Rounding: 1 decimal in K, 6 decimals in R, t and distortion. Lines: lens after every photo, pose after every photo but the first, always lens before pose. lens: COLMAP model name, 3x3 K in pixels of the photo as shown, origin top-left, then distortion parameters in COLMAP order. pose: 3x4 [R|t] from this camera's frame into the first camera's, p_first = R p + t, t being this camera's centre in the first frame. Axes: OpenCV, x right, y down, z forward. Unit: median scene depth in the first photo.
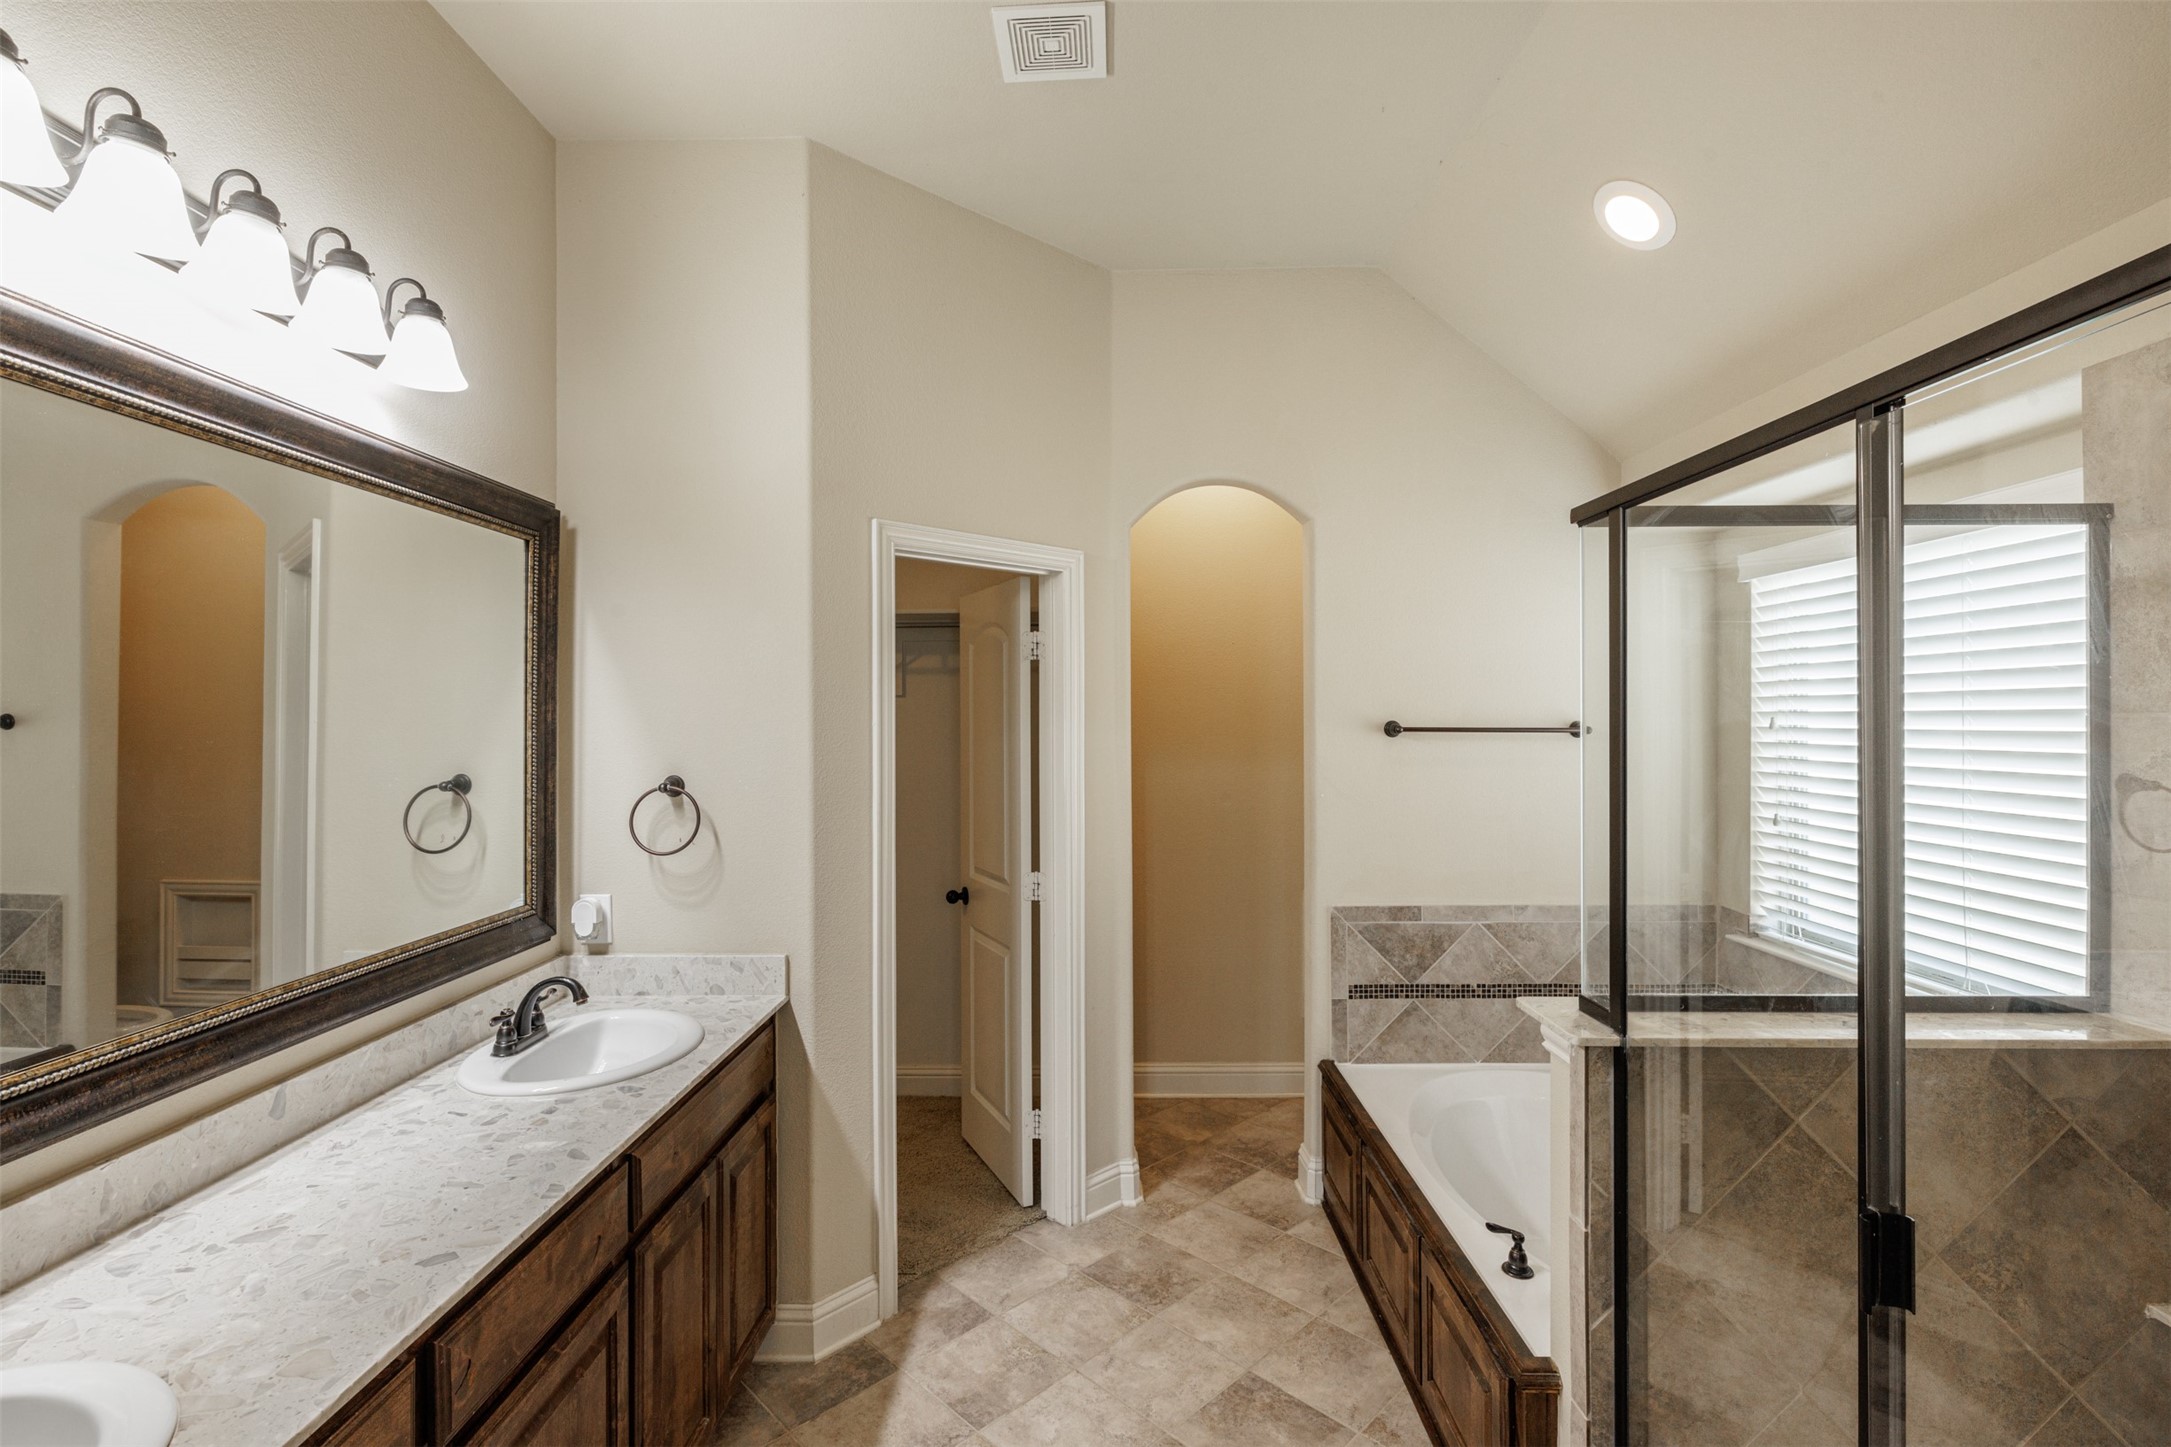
lens RADIAL K [[979.2, 0, 1076.3], [0, 979.2, 717.1], [0, 0, 1]] dist [-0.003240, 0.000032]
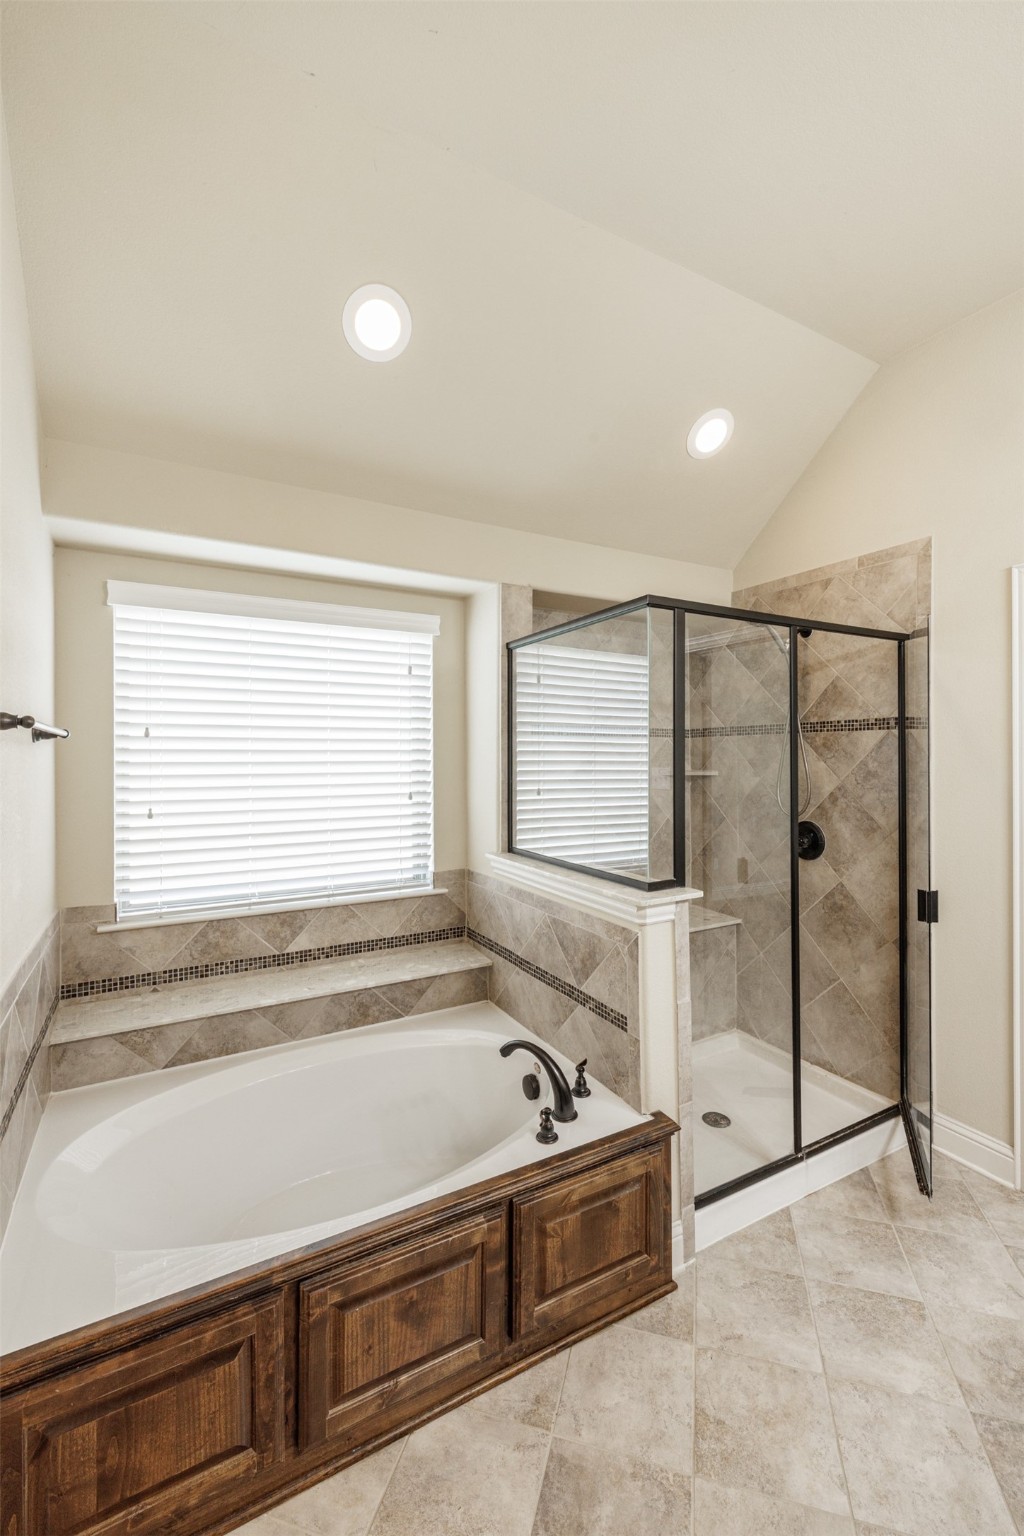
lens RADIAL K [[636.4, 0, 548.0], [0, 636.4, 760.0], [0, 0, 1]] dist [0.001774, -0.000014]
pose [[-0.524425, 0.003926, 0.851448, -0.230149], [0.004281, 0.999989, -0.001974, 0.051124], [-0.851446, 0.002610, -0.524436, 1.200654]]
